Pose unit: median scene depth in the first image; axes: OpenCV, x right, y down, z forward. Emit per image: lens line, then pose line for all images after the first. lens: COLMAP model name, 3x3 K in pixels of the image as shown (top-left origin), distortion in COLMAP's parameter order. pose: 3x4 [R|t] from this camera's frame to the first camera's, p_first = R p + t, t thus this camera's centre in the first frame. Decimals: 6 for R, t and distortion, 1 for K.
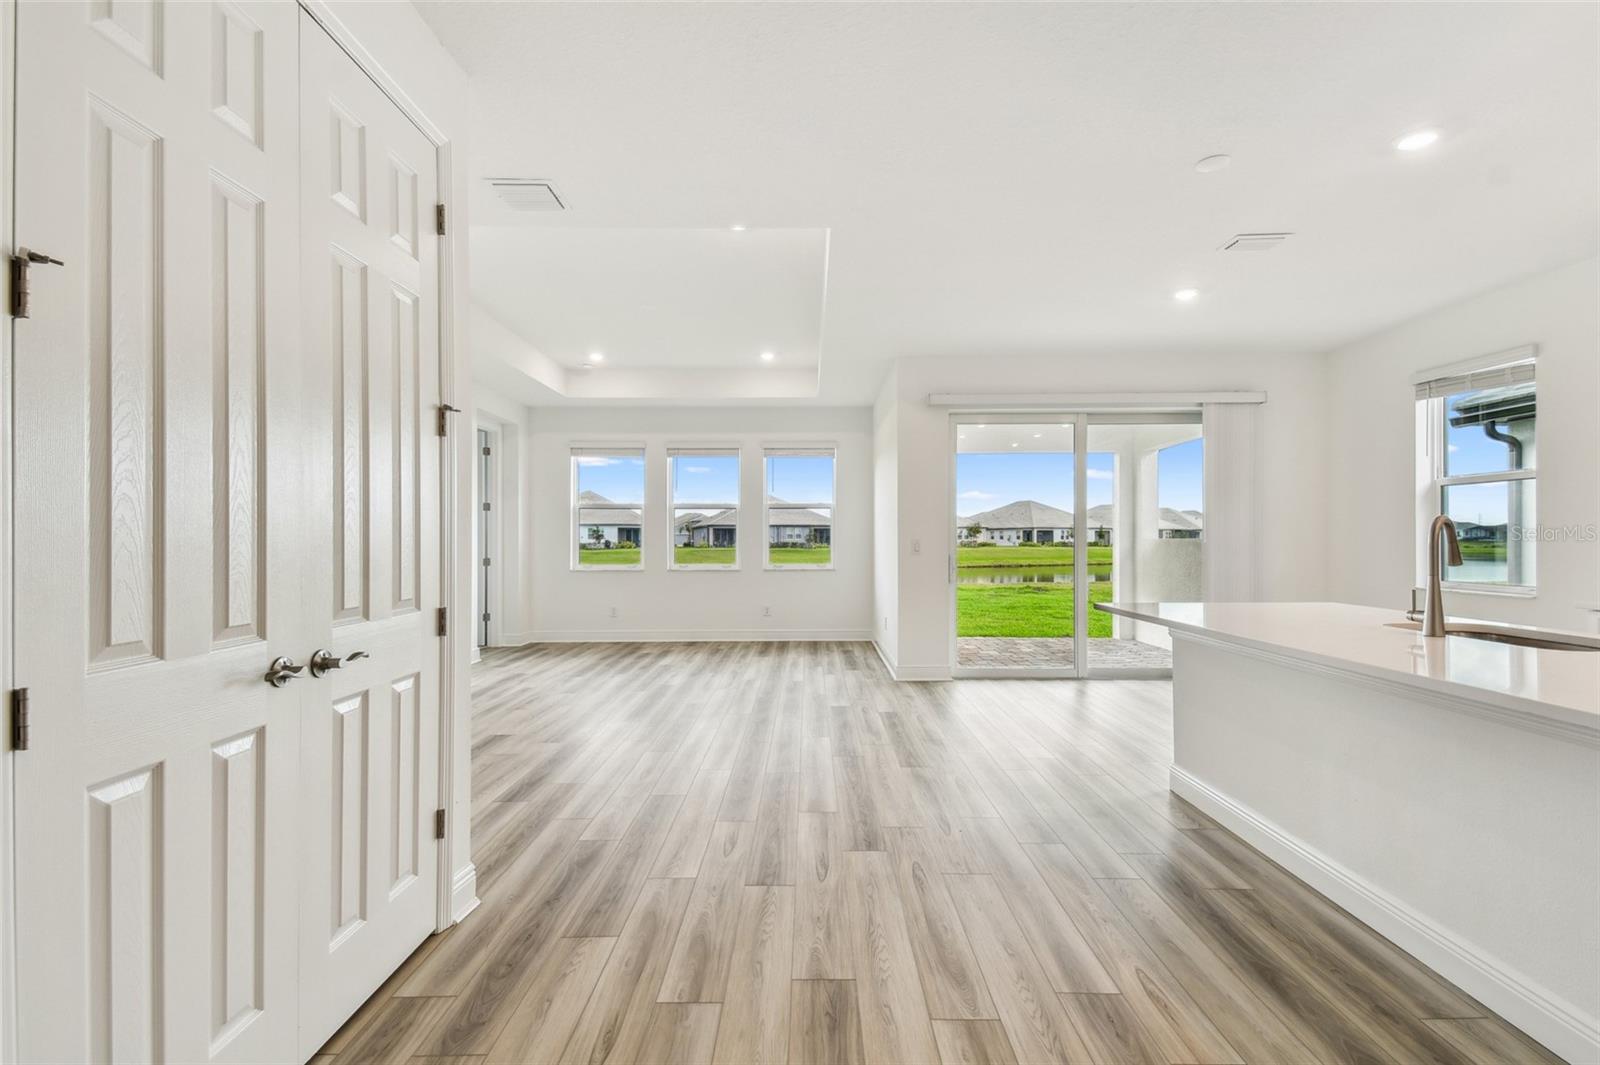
lens RADIAL K [[729.9, 0, 804.5], [0, 729.9, 538.6], [0, 0, 1]] dist [0.044217, -0.020865]
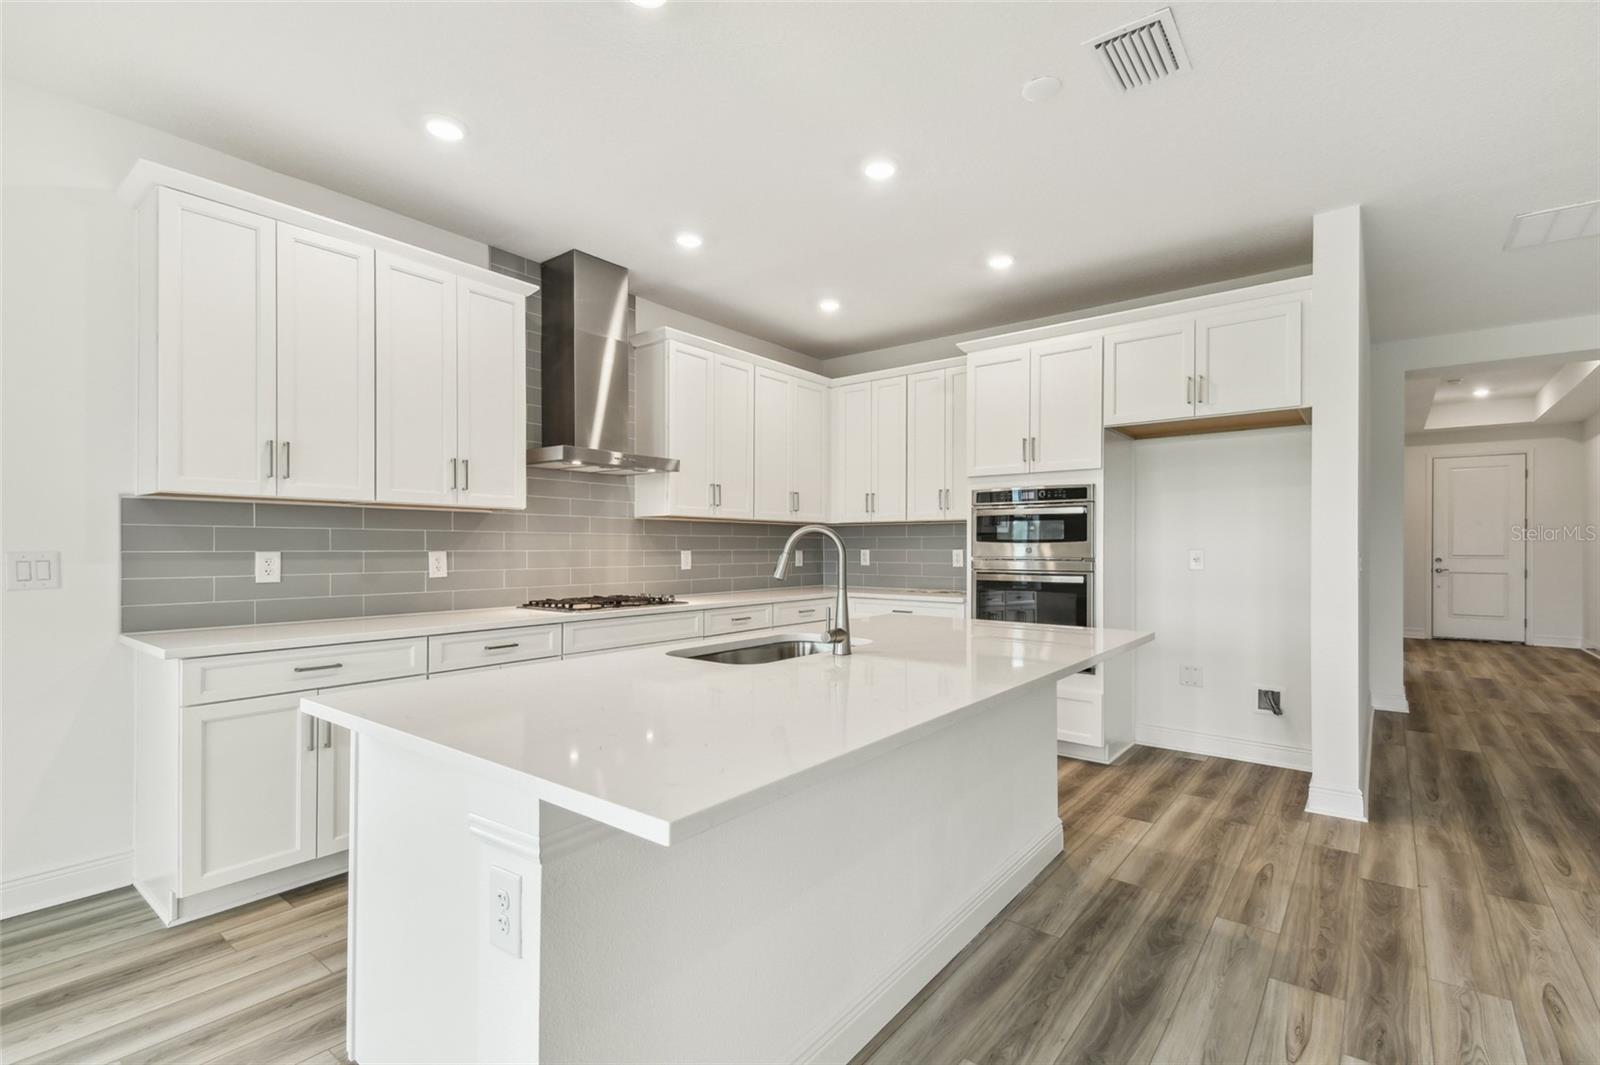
lens RADIAL K [[729.9, 0, 802.3], [0, 729.9, 539.8], [0, 0, 1]] dist [0.044217, -0.020865]
pose [[-0.793194, 0.006722, 0.608932, 0.127269], [0.000627, 0.999948, -0.010222, -0.000827], [-0.608969, -0.007727, -0.793156, 0.690219]]
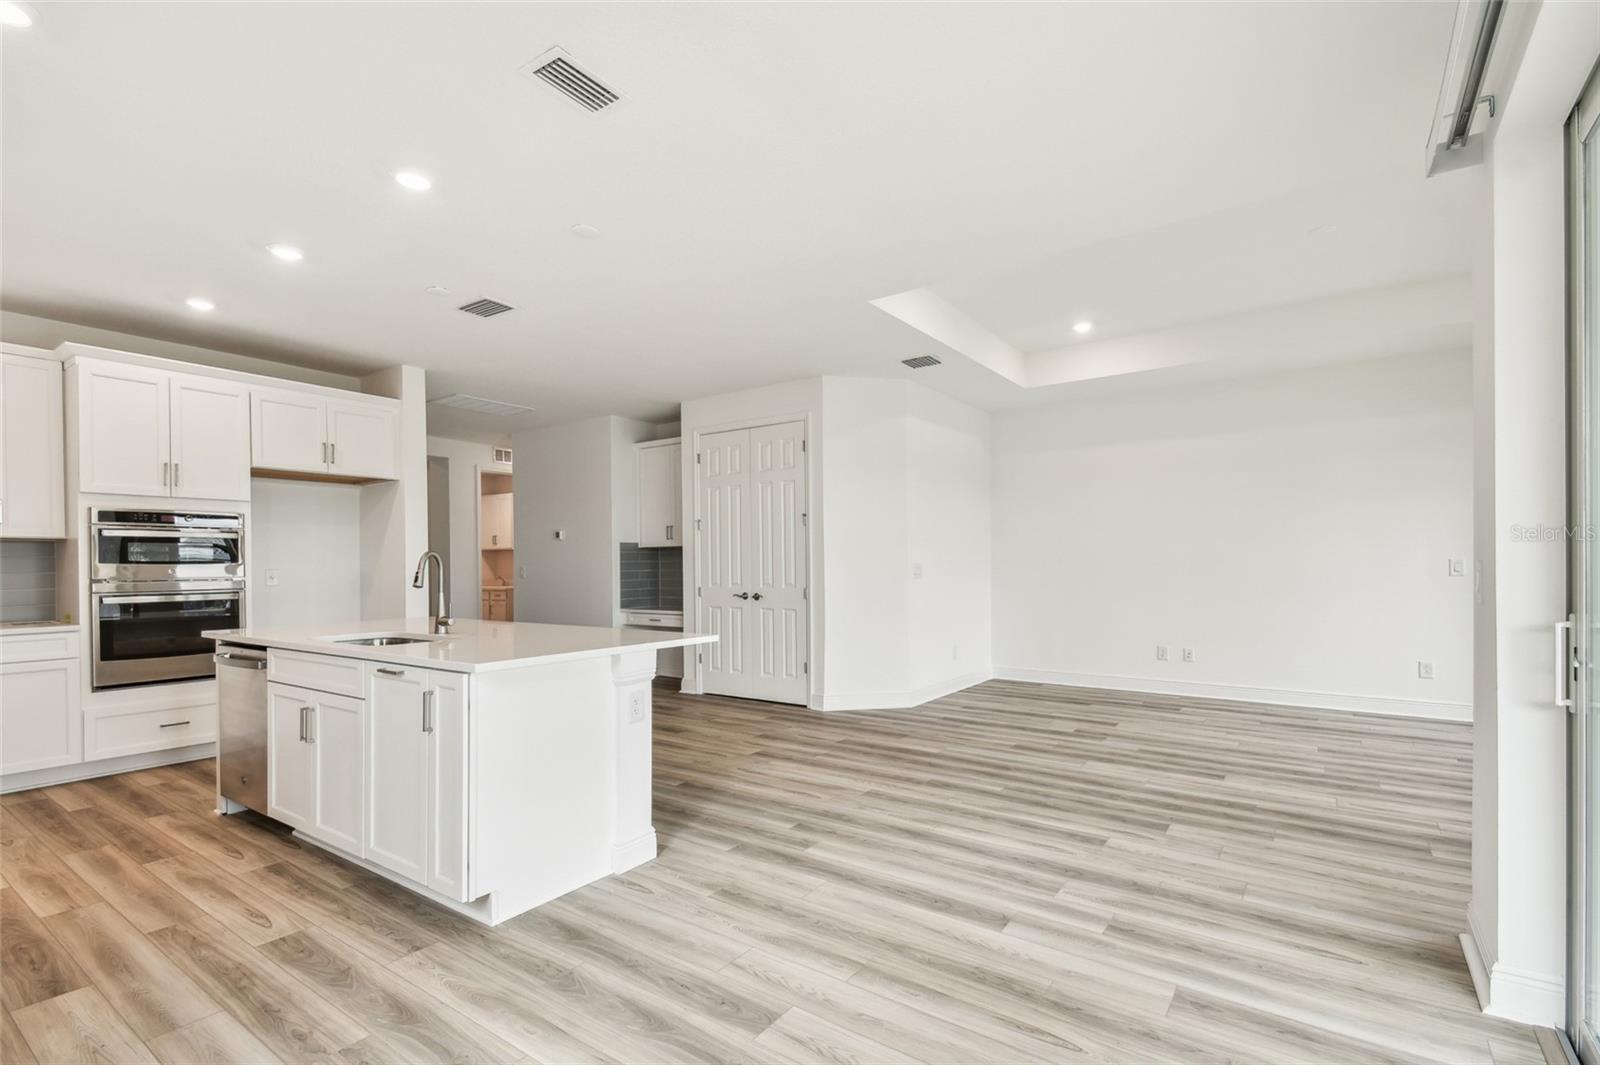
lens RADIAL K [[729.9, 0, 812.7], [0, 729.9, 563.7], [0, 0, 1]] dist [0.044217, -0.020865]
pose [[-0.569069, 0.006766, -0.822262, 0.638001], [0.008781, 0.999959, 0.002151, -0.001735], [0.822243, -0.005996, -0.569106, 0.956439]]
